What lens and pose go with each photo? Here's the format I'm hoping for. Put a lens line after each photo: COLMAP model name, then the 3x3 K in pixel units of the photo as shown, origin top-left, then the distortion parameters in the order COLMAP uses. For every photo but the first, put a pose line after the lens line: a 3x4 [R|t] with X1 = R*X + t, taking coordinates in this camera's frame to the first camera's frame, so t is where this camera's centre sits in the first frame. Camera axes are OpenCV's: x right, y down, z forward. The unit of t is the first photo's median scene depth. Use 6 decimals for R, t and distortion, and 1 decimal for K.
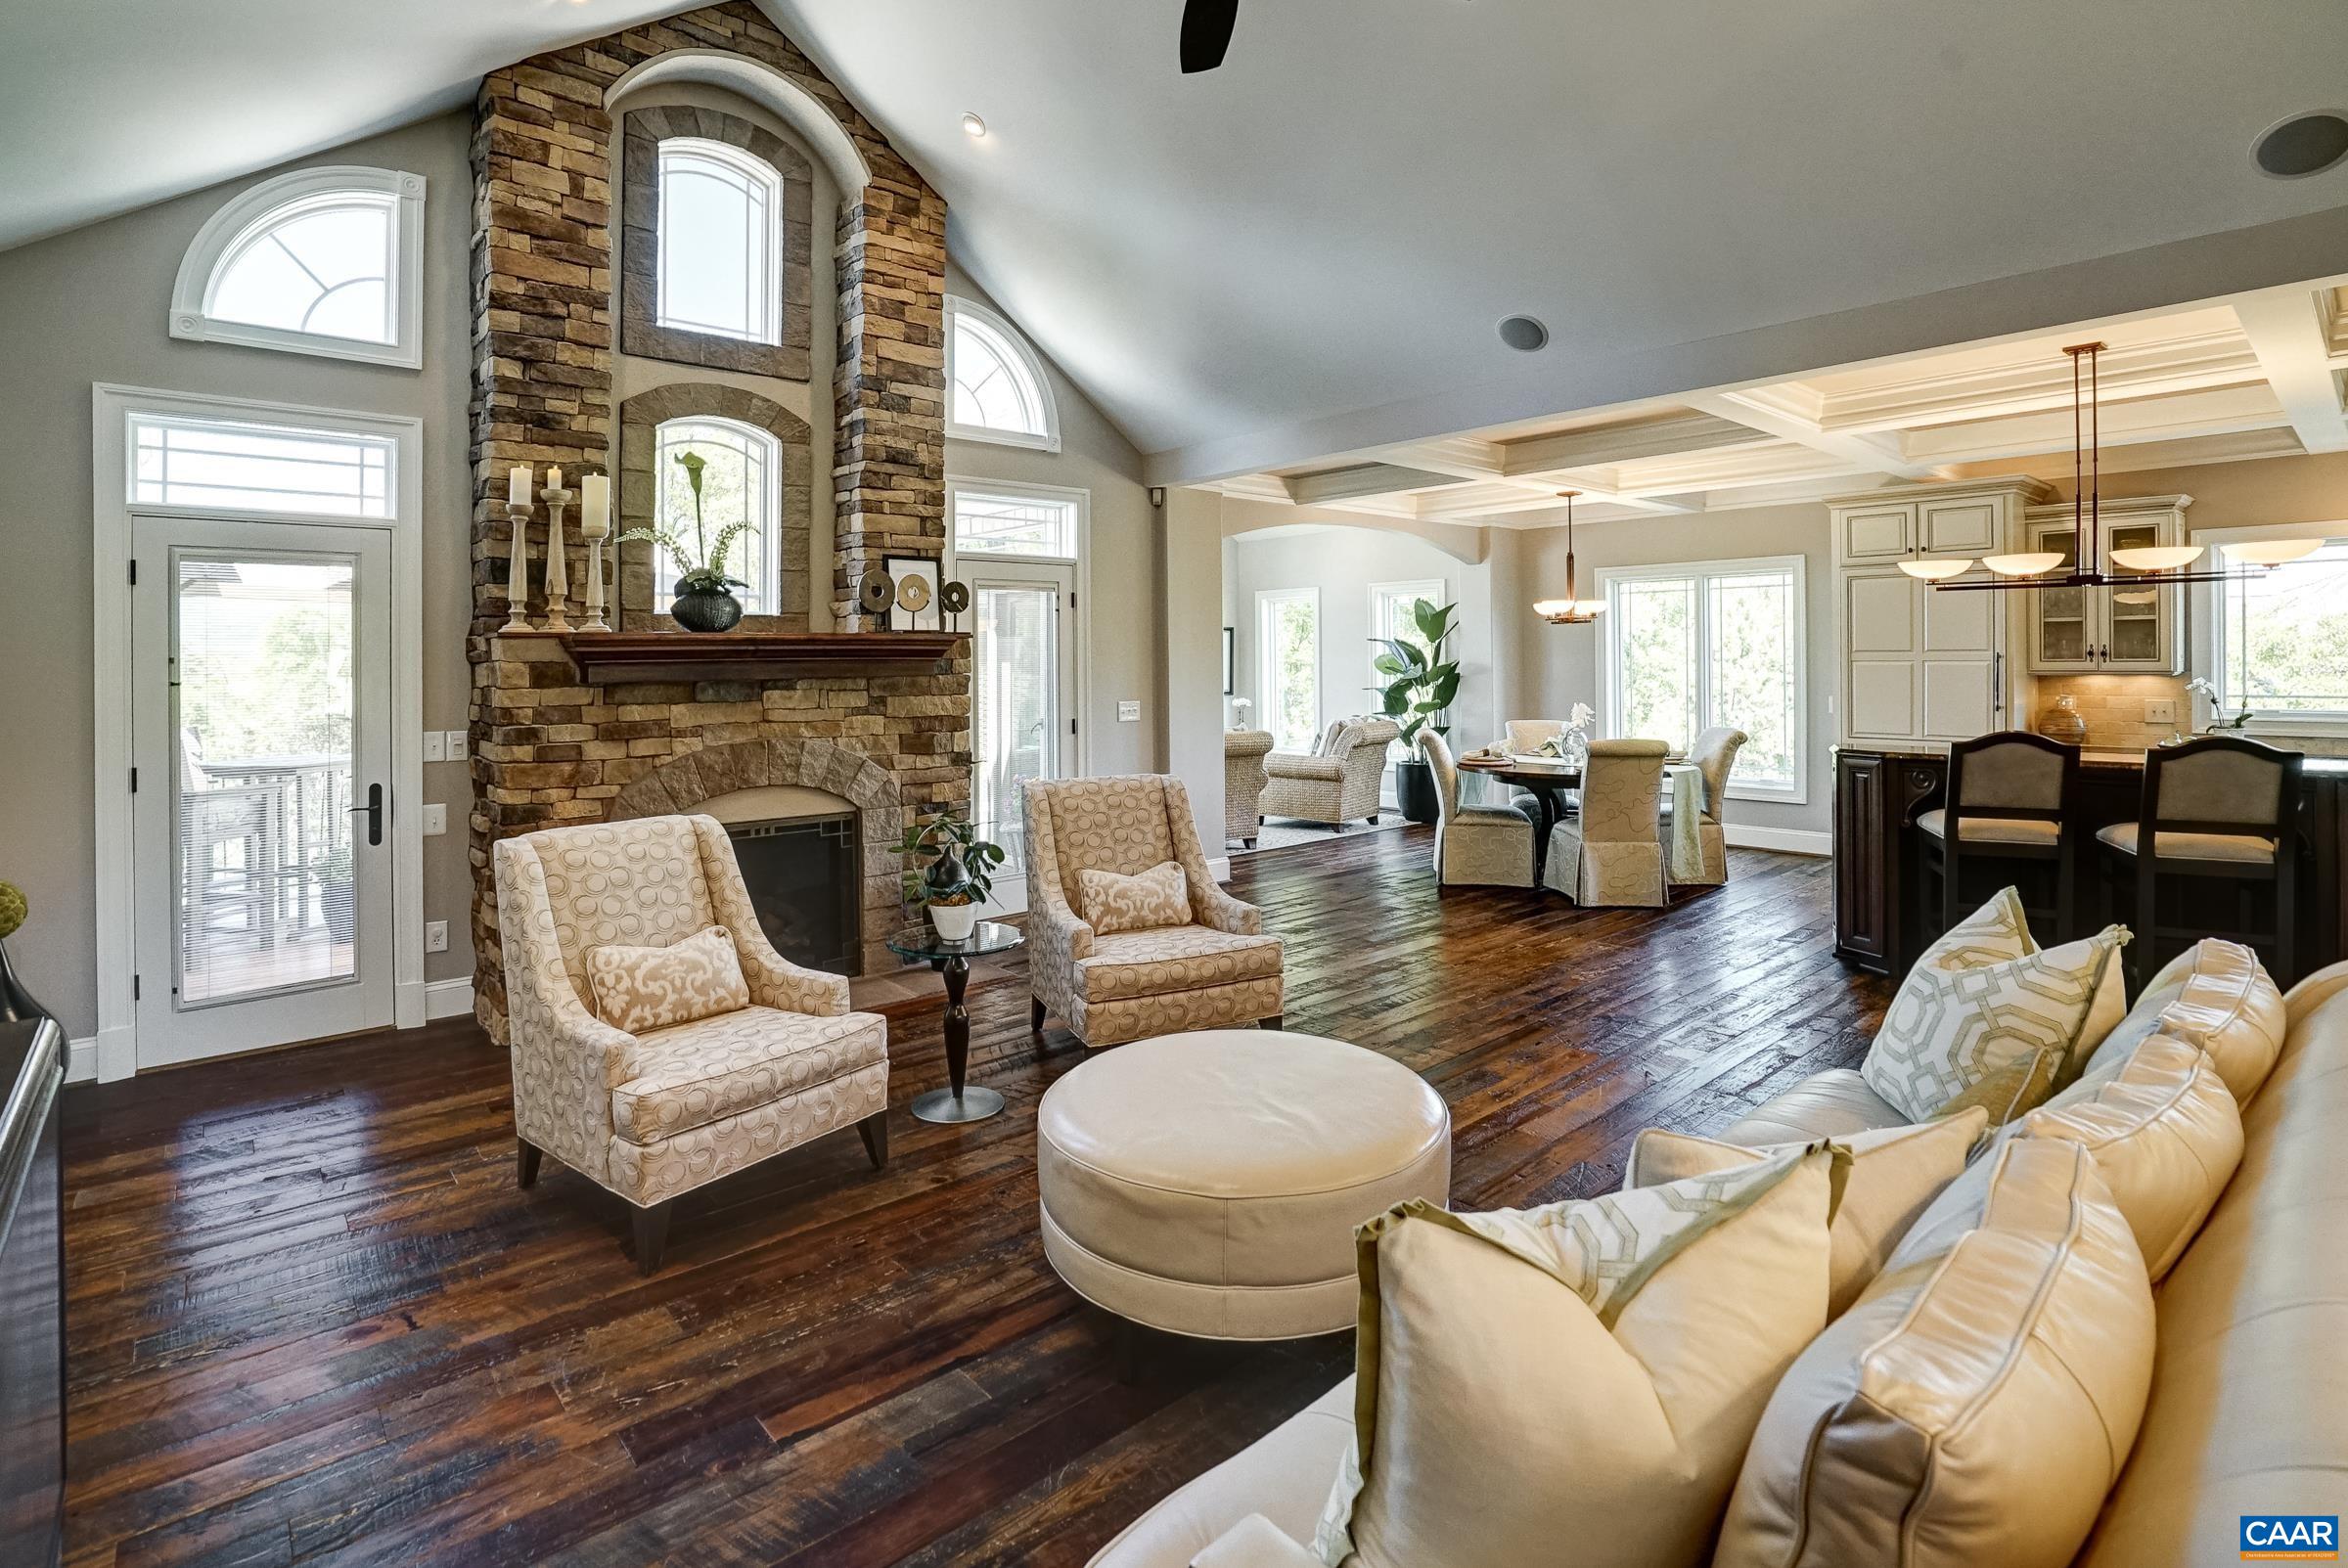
lens RADIAL K [[1112.8, 0, 1304.3], [0, 1112.8, 652.5], [0, 0, 1]] dist [0.000279, 0.001475]
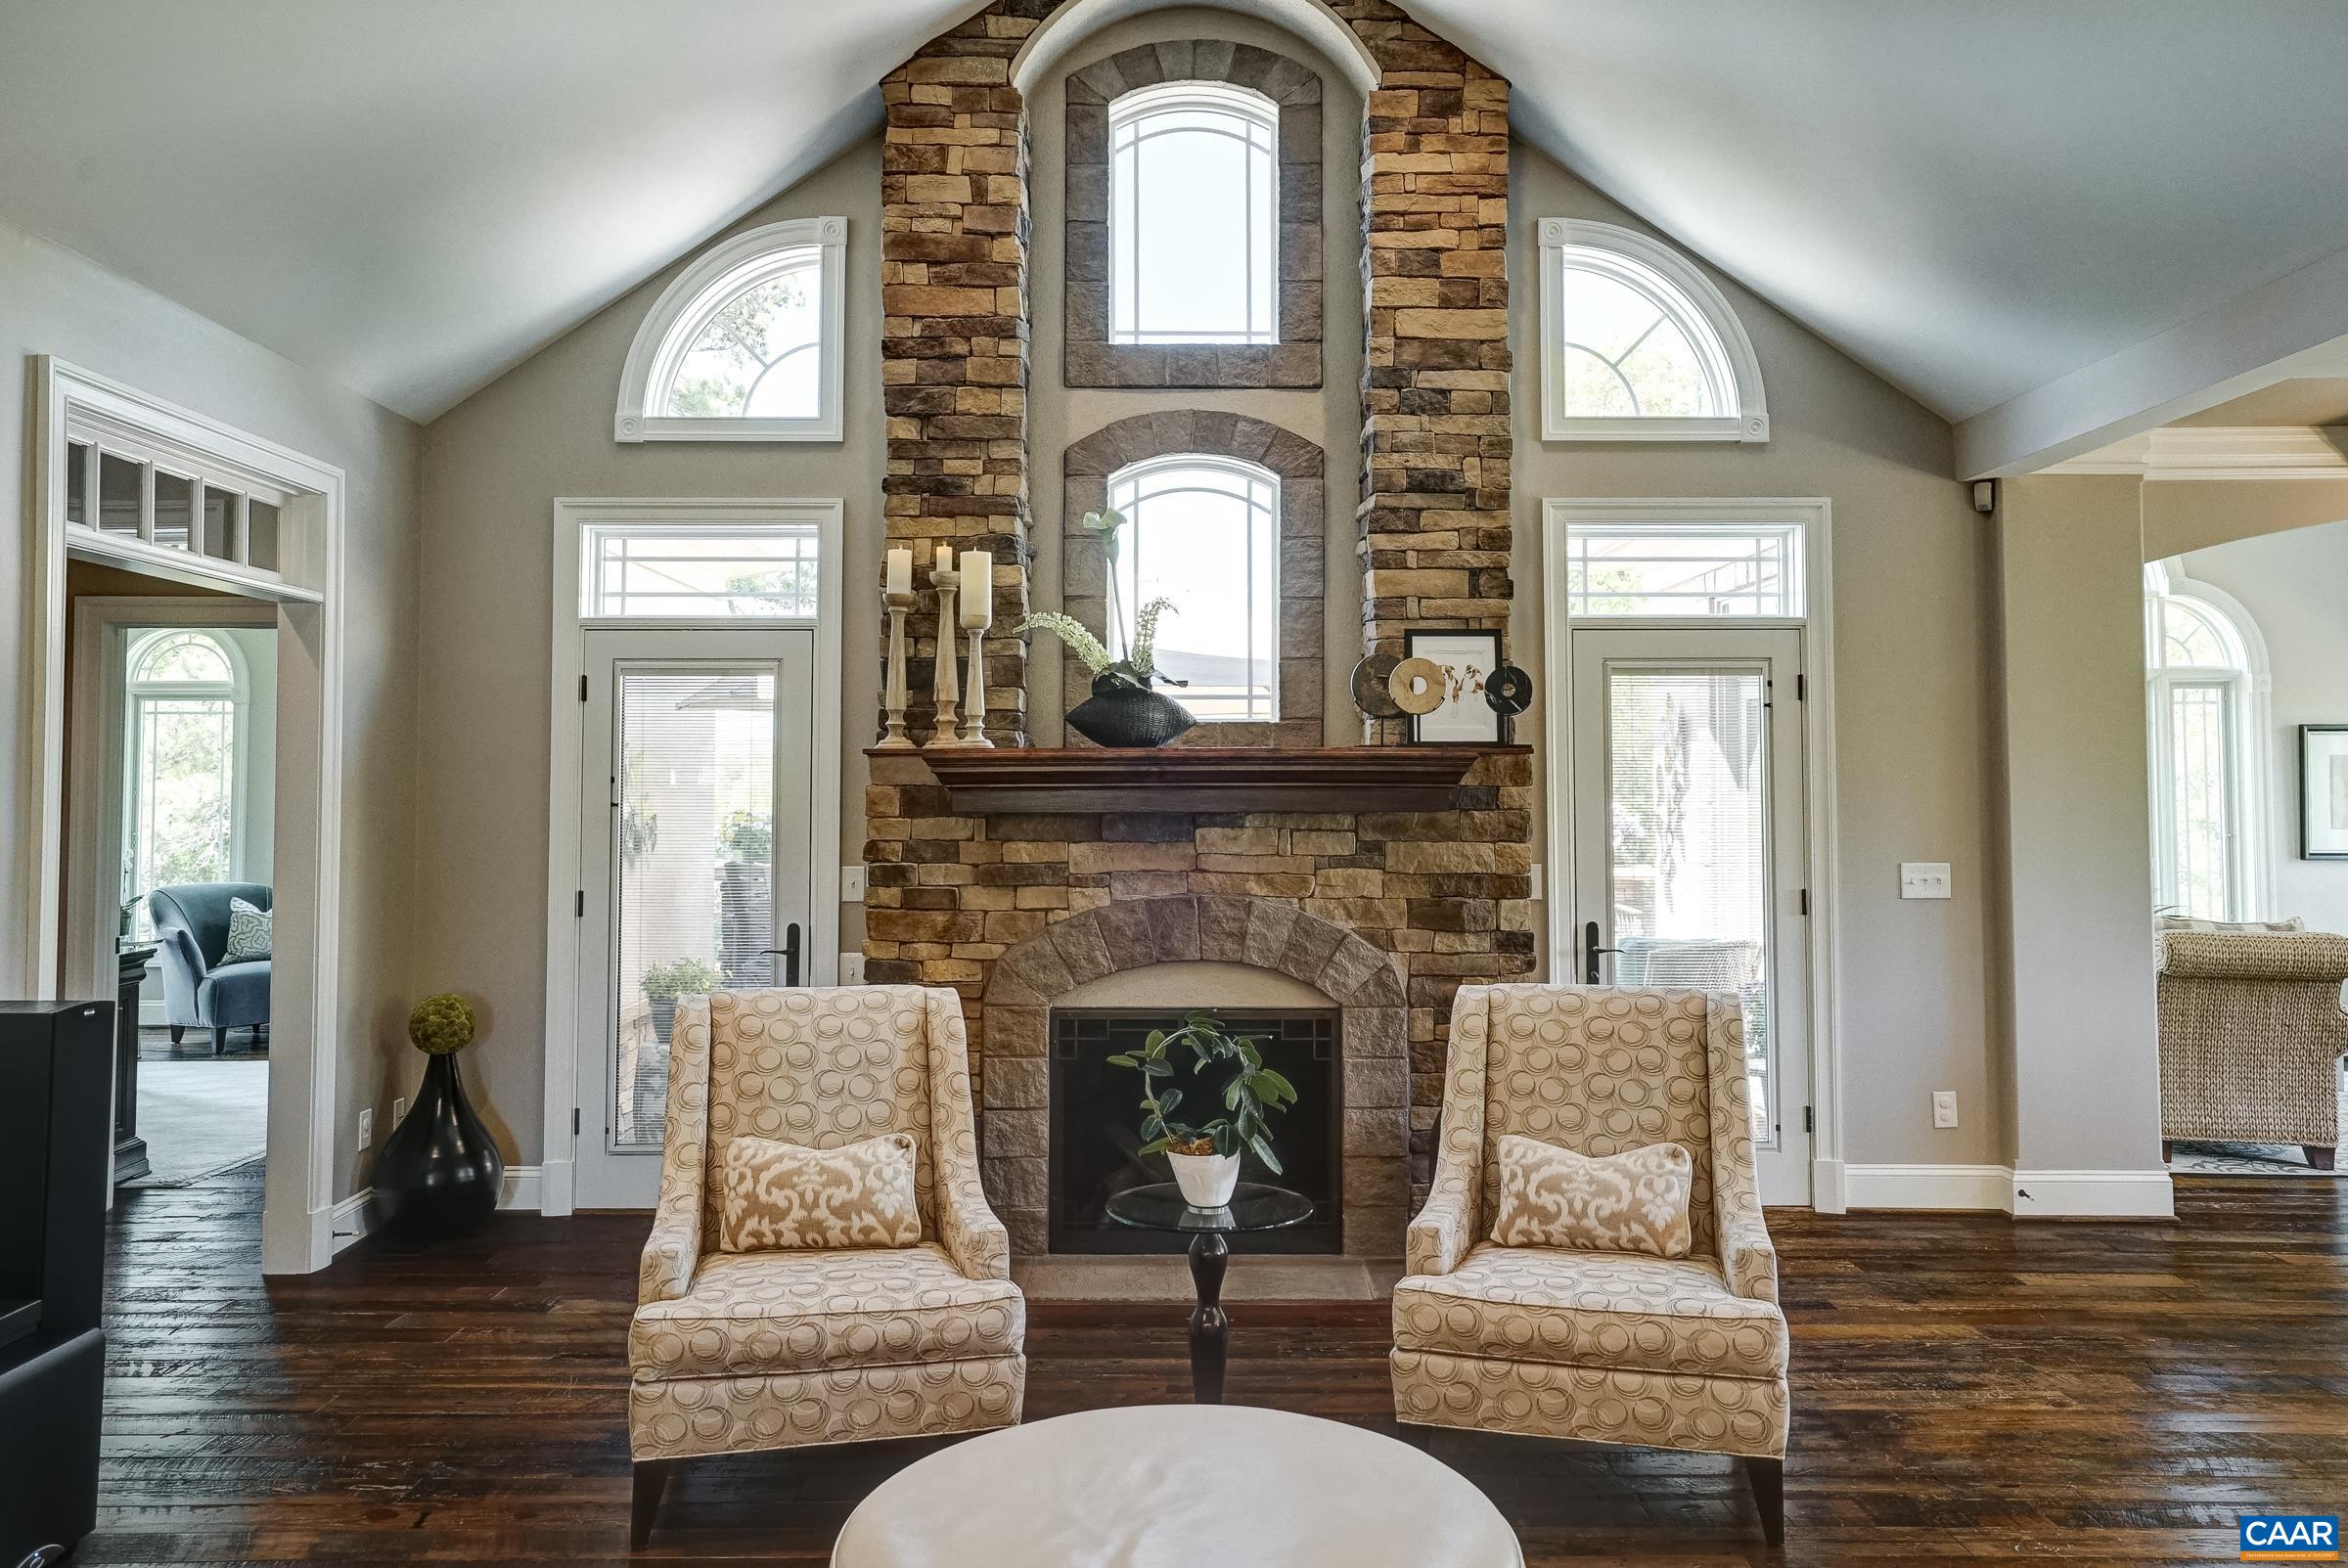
lens RADIAL K [[1742.9, 0, 1056.3], [0, 1742.9, 736.0], [0, 0, 1]] dist [0.002583, 0.096009]
pose [[0.762216, -0.008759, -0.647263, 0.189936], [-0.005283, 0.999791, -0.019751, -0.002496], [0.647301, 0.018474, 0.762010, 0.086370]]
